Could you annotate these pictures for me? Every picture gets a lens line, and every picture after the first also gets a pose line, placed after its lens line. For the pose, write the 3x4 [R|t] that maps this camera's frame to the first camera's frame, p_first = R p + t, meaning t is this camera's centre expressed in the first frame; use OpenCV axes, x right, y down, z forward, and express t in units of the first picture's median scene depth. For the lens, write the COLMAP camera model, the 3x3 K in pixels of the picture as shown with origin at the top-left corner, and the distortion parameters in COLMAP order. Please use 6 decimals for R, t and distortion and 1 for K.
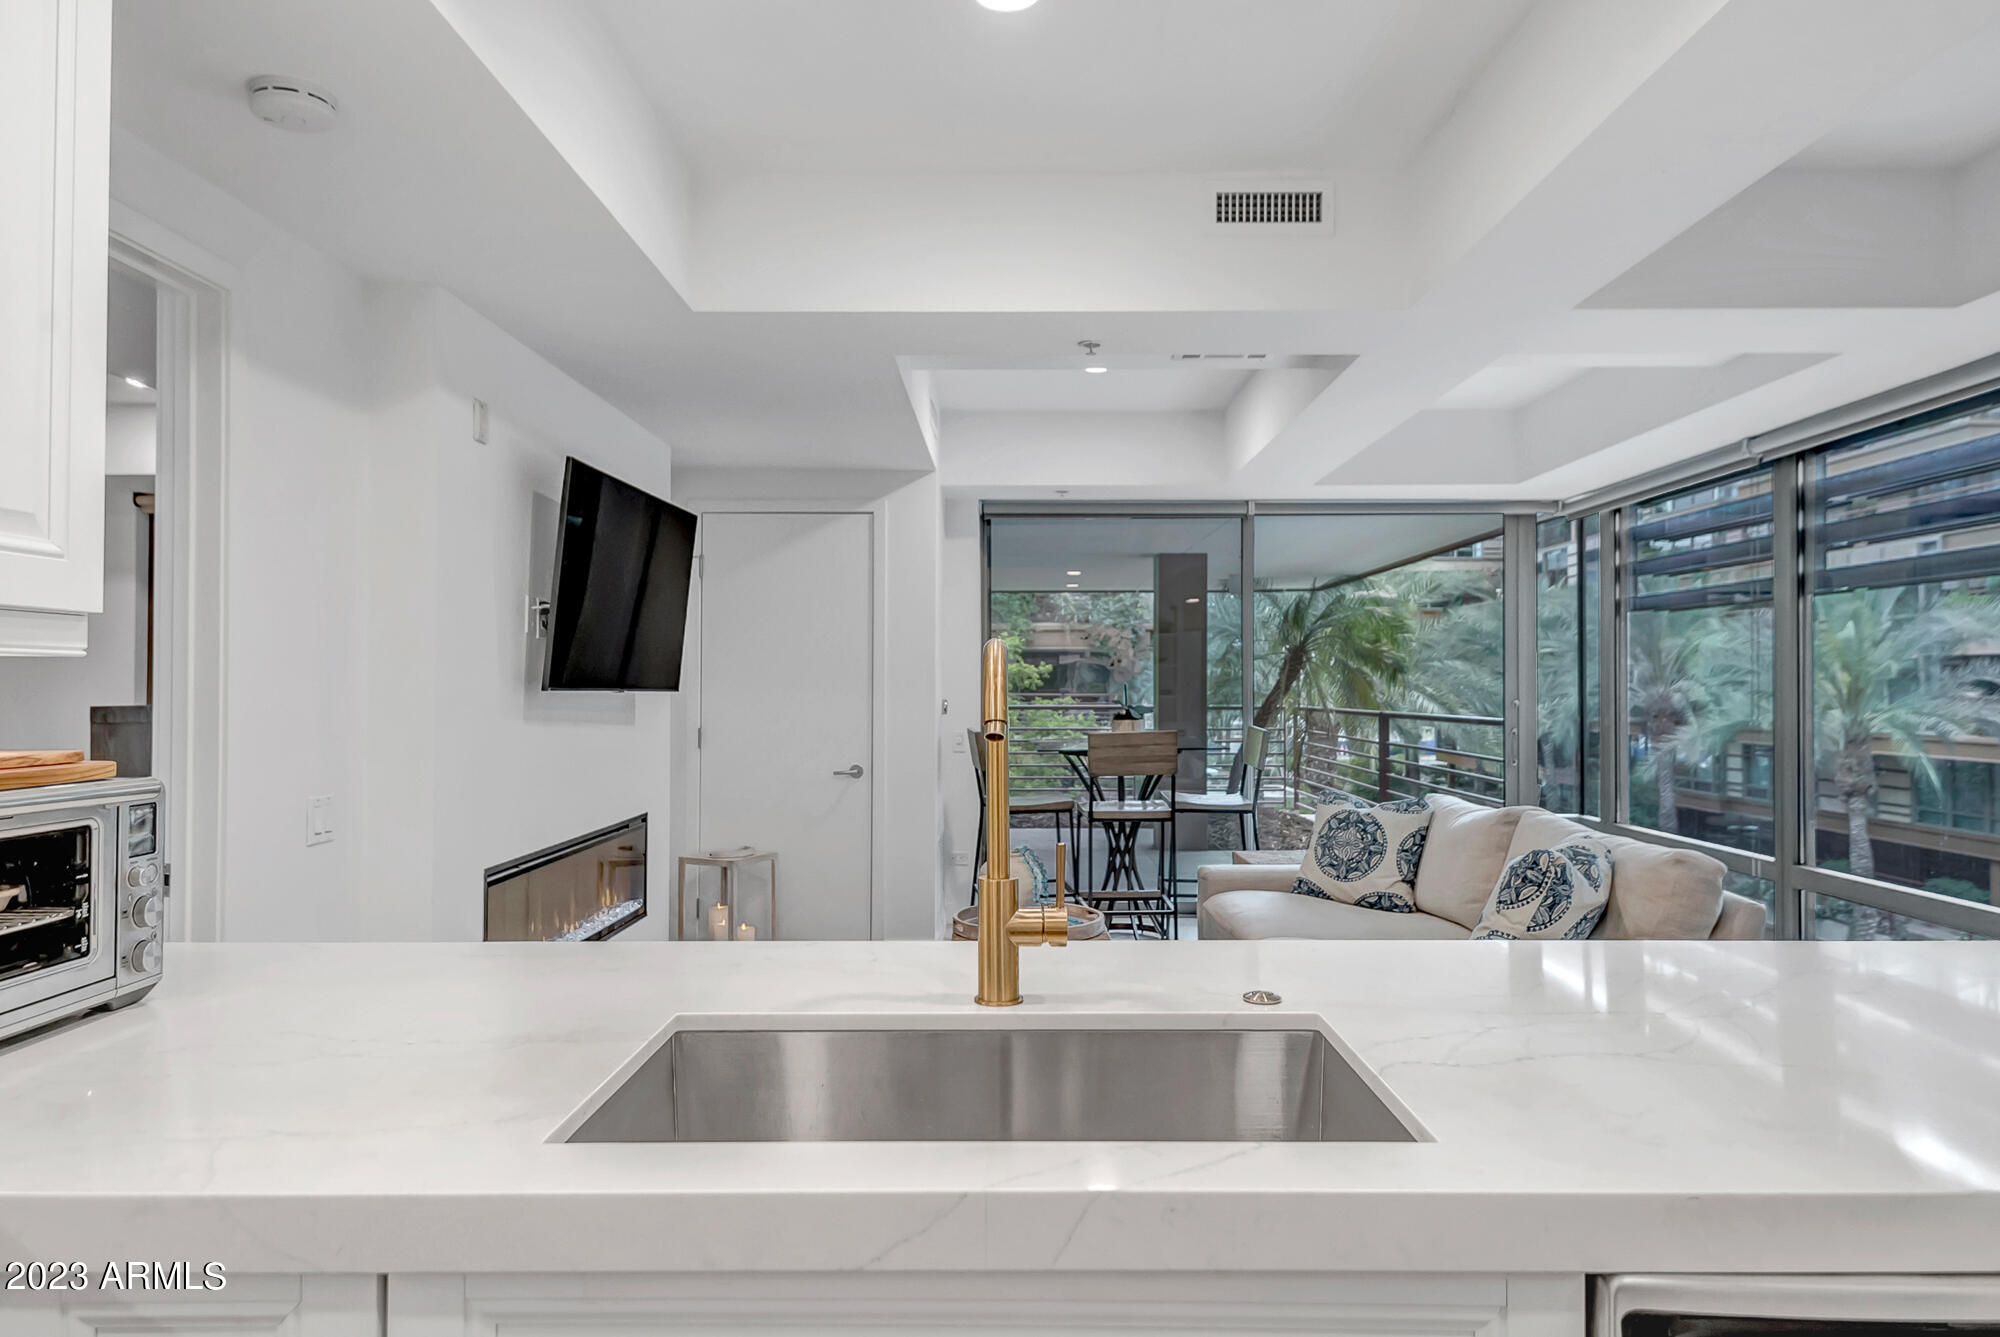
lens RADIAL K [[1253.4, 0, 1011.3], [0, 1253.4, 665.7], [0, 0, 1]] dist [0.022055, -0.010903]
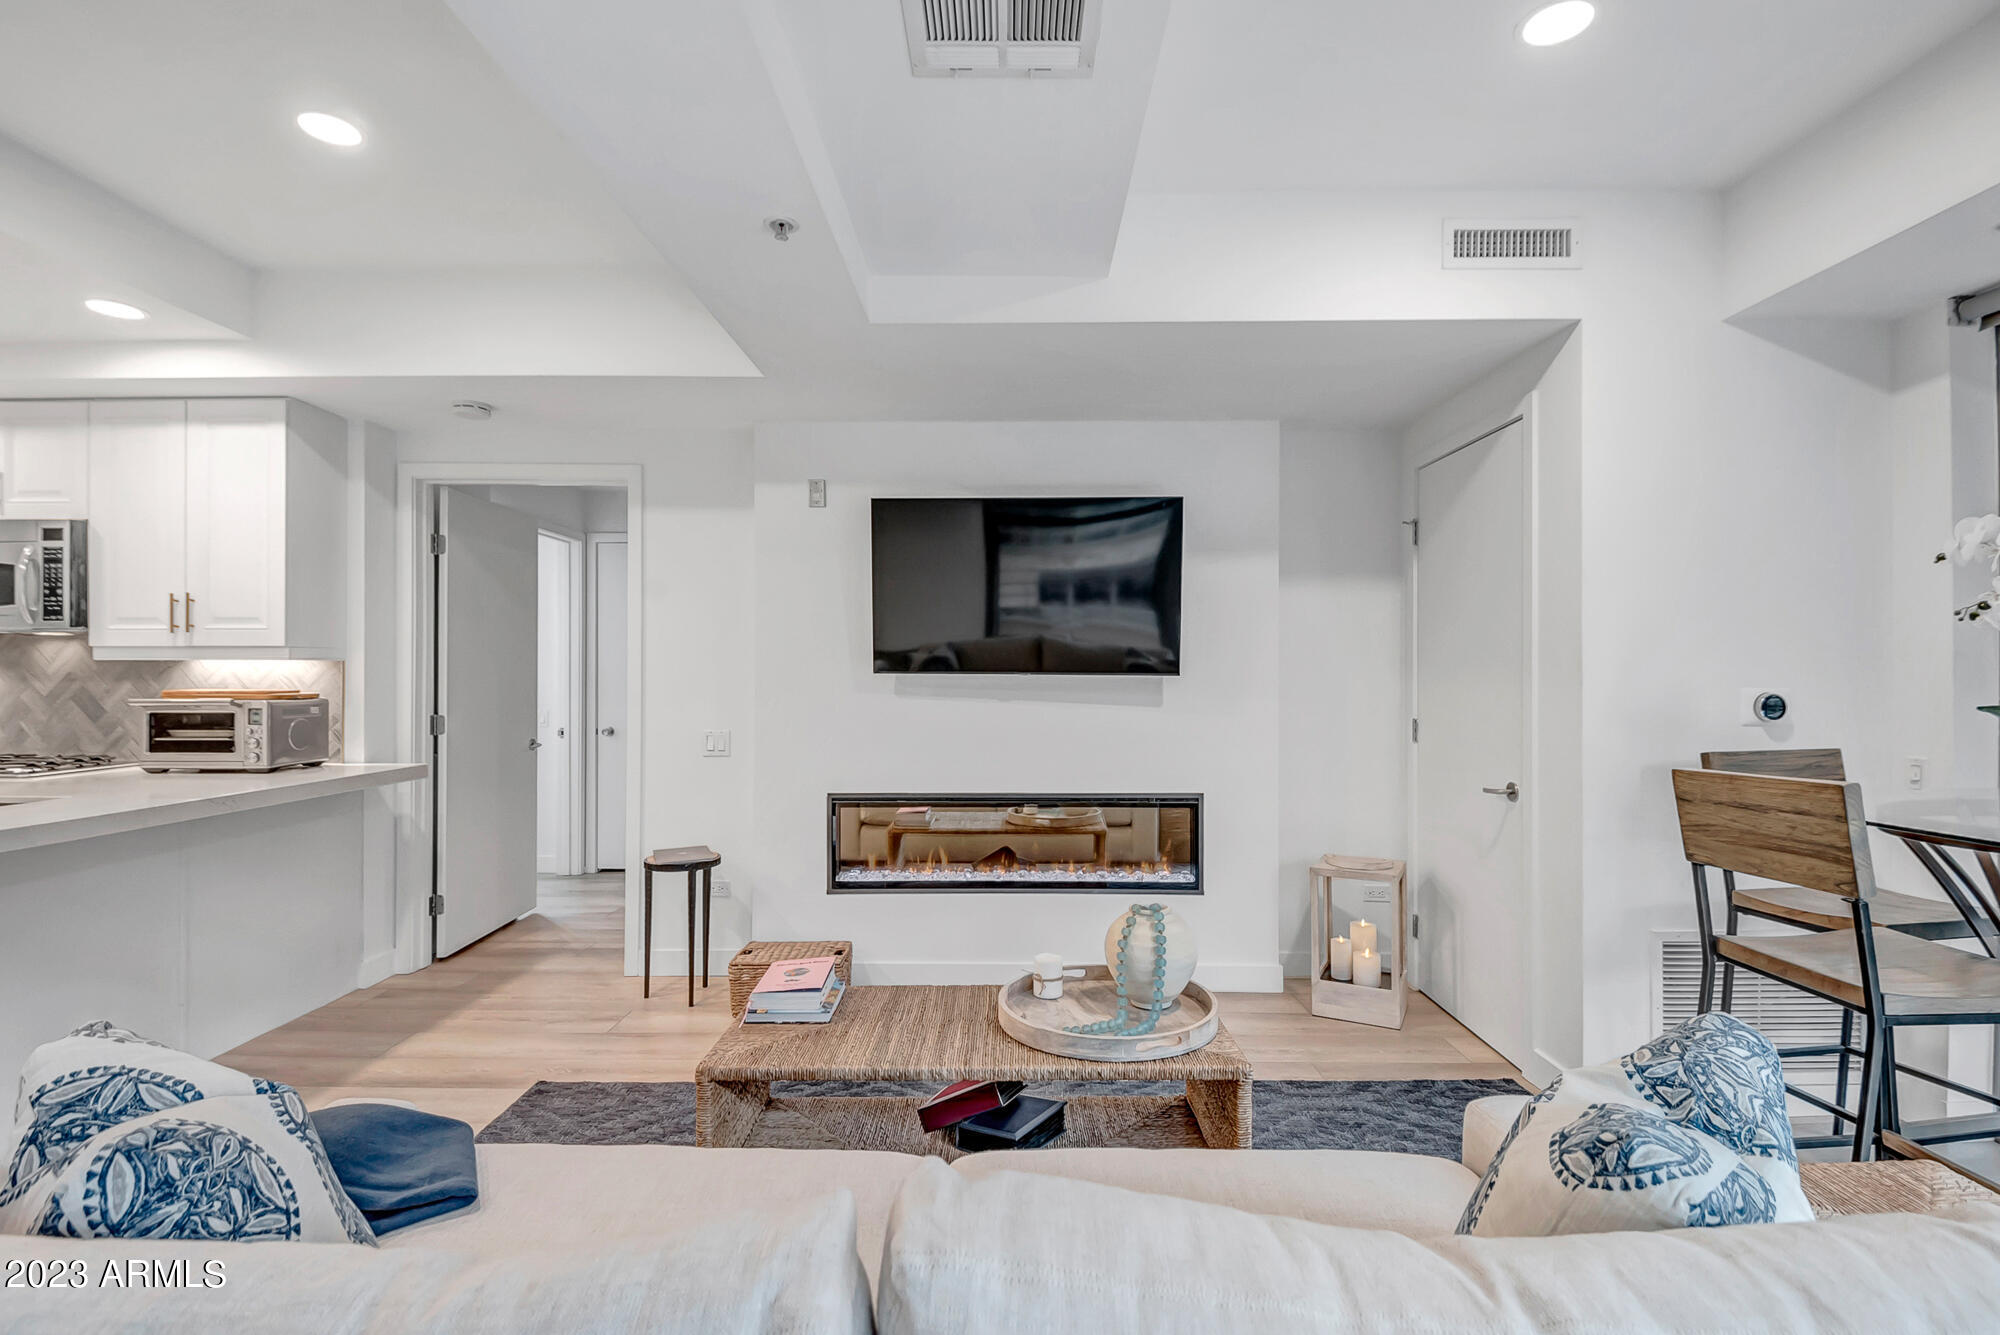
lens RADIAL K [[950.5, 0, 1010.0], [0, 950.5, 672.2], [0, 0, 1]] dist [0.004396, -0.008695]
pose [[-0.001638, -0.004330, -0.999989, 0.427477], [0.015361, 0.999873, -0.004354, 0.016070], [0.999881, -0.015368, -0.001571, 0.749233]]
